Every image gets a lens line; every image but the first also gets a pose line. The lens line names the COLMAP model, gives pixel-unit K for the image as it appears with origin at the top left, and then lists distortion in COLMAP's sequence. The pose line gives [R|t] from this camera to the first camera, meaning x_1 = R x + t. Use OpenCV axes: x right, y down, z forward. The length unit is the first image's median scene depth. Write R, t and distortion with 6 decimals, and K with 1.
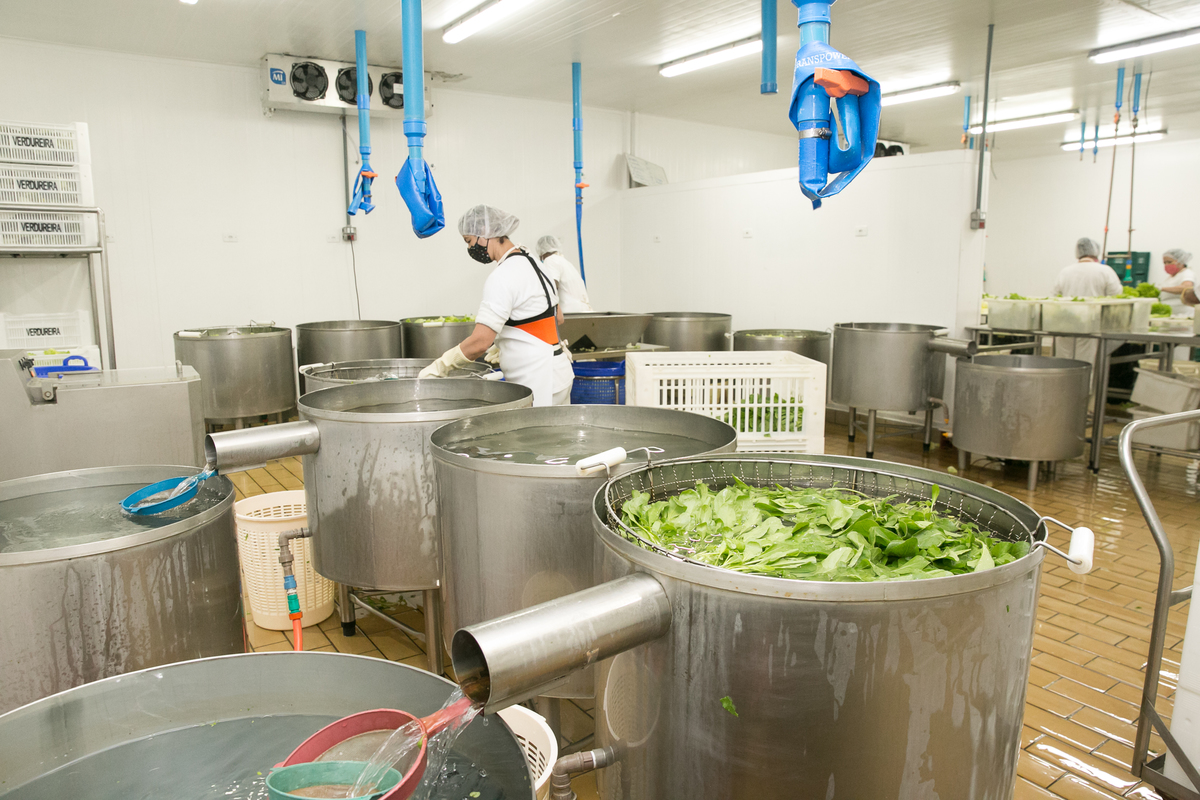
lens RADIAL K [[812.9, 0, 600.0], [0, 812.9, 400.0], [0, 0, 1]] dist [-0.112193, 0.084992]
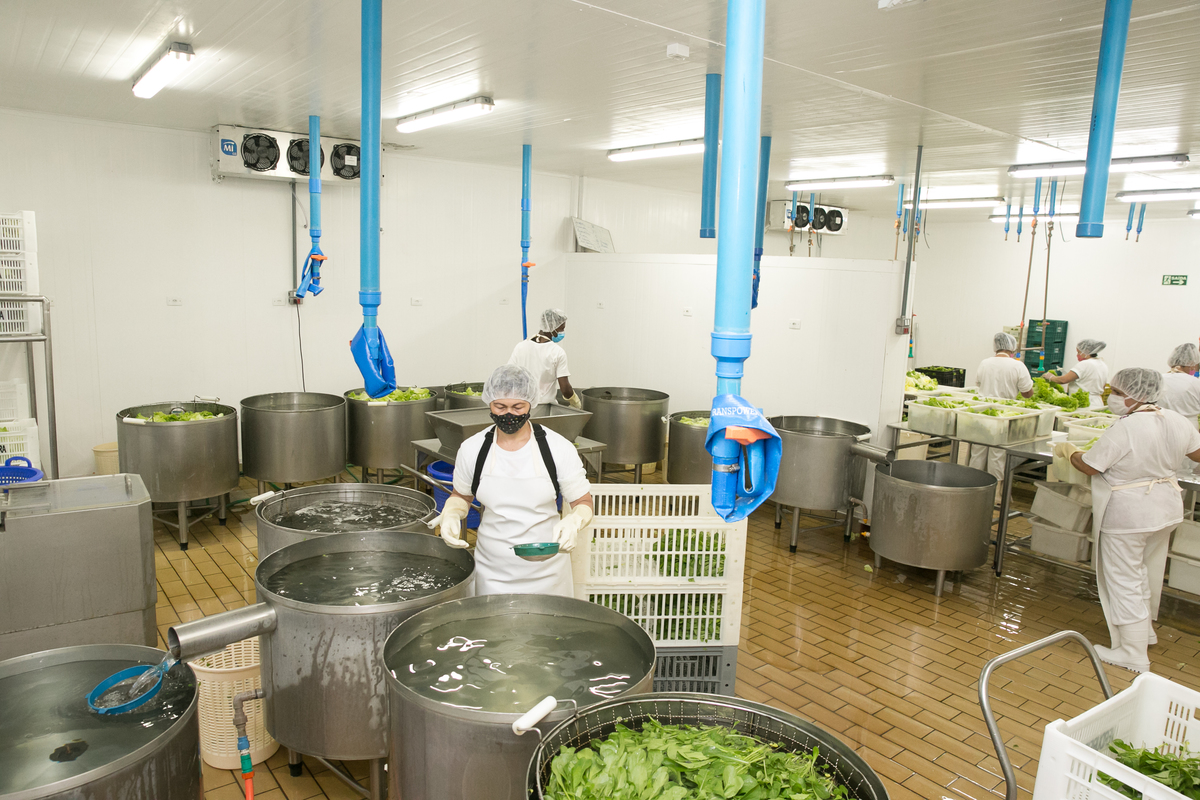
lens RADIAL K [[819.6, 0, 600.0], [0, 819.6, 400.0], [0, 0, 1]] dist [-0.109197, 0.084303]
pose [[0.996874, 0.032505, 0.072012, -0.001177], [-0.032257, 0.999469, -0.004592, -0.130486], [-0.072123, 0.002255, 0.997393, -0.055947]]
